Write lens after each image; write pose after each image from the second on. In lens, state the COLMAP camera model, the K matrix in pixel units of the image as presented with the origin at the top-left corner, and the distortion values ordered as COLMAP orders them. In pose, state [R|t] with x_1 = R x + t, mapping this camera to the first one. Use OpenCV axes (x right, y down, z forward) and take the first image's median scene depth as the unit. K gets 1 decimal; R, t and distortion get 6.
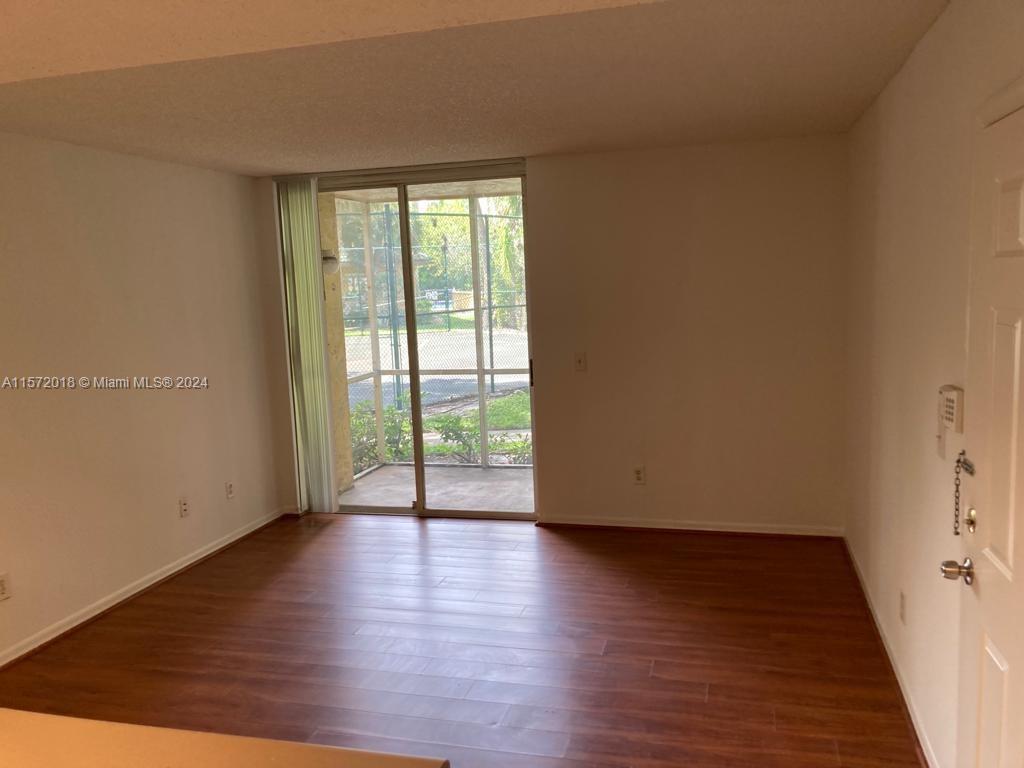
lens RADIAL K [[843.3, 0, 510.7], [0, 843.3, 413.5], [0, 0, 1]] dist [0.000585, -0.000745]
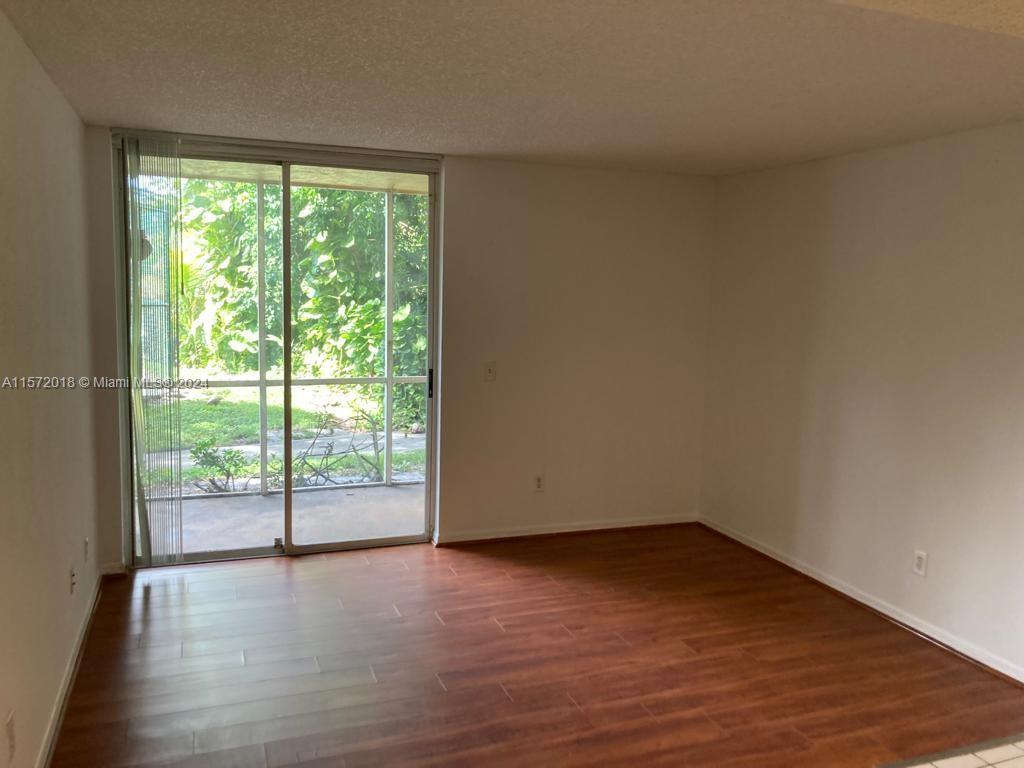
lens RADIAL K [[852.4, 0, 512.0], [0, 852.4, 384.0], [0, 0, 1]] dist [0.014700, -0.001766]
pose [[0.803855, -0.011857, 0.594707, -0.603206], [0.041191, 0.998511, -0.035769, -0.012257], [-0.593398, 0.053250, 0.803146, 0.243677]]
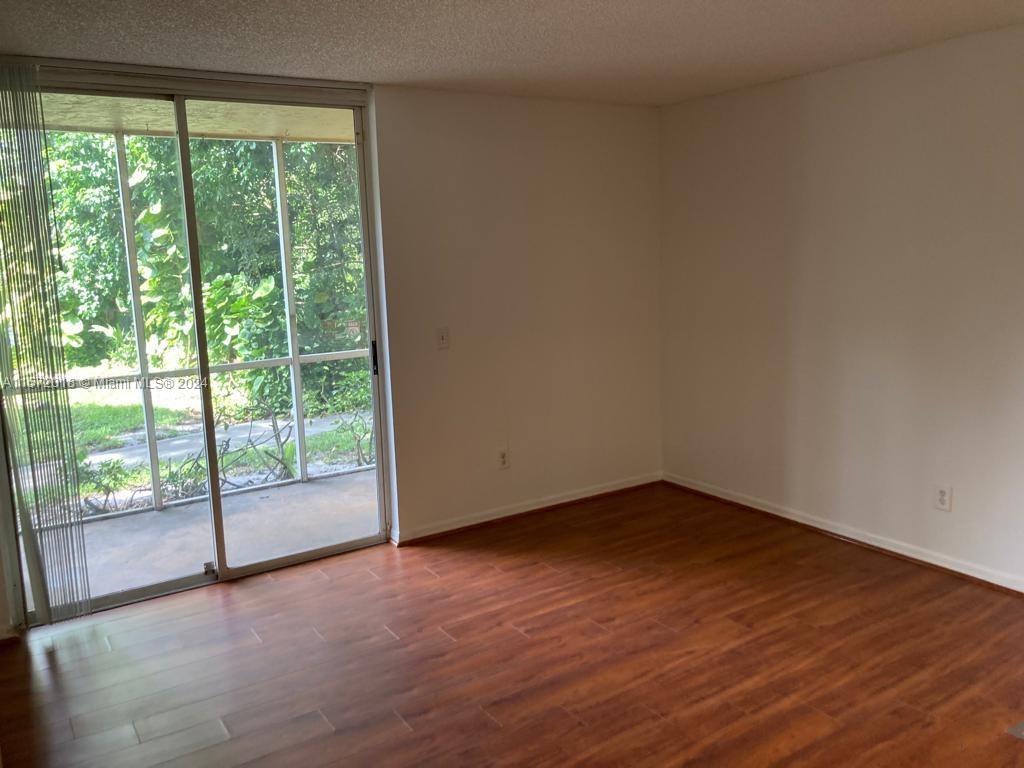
lens RADIAL K [[857.0, 0, 524.2], [0, 857.0, 372.1], [0, 0, 1]] dist [0.007370, 0.015071]
pose [[0.657649, -0.095092, 0.747298, -0.633172], [0.134836, 0.990840, 0.007422, -0.027216], [-0.741159, 0.095881, 0.664447, 0.468800]]
